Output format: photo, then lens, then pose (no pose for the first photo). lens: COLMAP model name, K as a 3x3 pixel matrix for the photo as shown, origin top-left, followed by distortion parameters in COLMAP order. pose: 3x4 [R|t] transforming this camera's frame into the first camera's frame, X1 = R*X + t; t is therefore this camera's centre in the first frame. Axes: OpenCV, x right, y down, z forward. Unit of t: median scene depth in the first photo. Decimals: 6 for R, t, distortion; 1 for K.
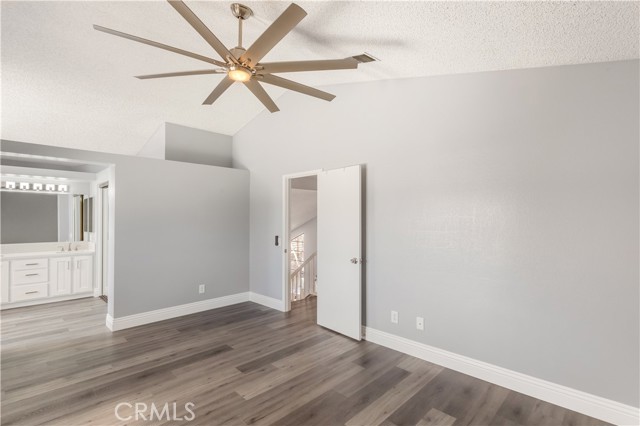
lens RADIAL K [[305.4, 0, 321.6], [0, 305.4, 216.9], [0, 0, 1]] dist [0.000258, 0.001020]
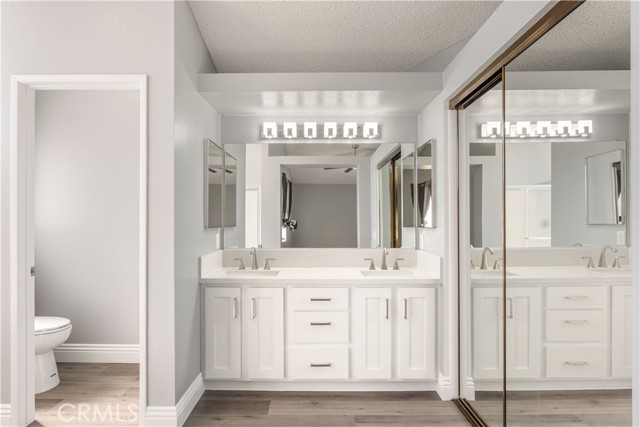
lens RADIAL K [[360.6, 0, 312.7], [0, 360.6, 217.4], [0, 0, 1]] dist [0.004082, 0.003628]
pose [[0.684900, -0.019023, -0.728389, -0.601710], [0.008491, 0.999800, -0.018127, 0.050706], [0.728587, 0.006231, 0.684925, 0.663804]]
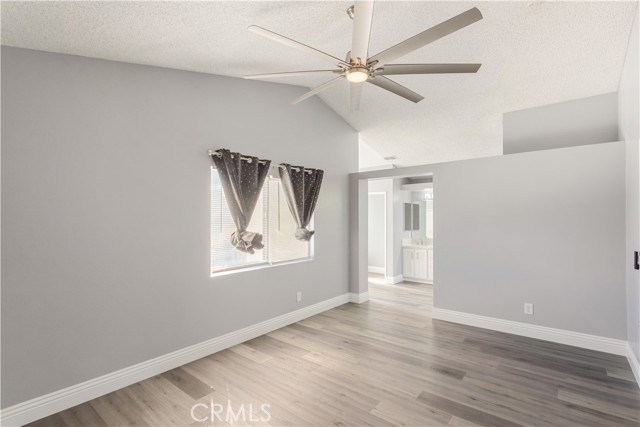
lens RADIAL K [[305.4, 0, 322.3], [0, 305.4, 216.3], [0, 0, 1]] dist [0.000258, 0.001020]
pose [[0.105071, -0.012621, -0.994385, 0.327776], [-0.001215, 0.999917, -0.012820, 0.006660], [0.994464, 0.002555, 0.105047, 0.369456]]
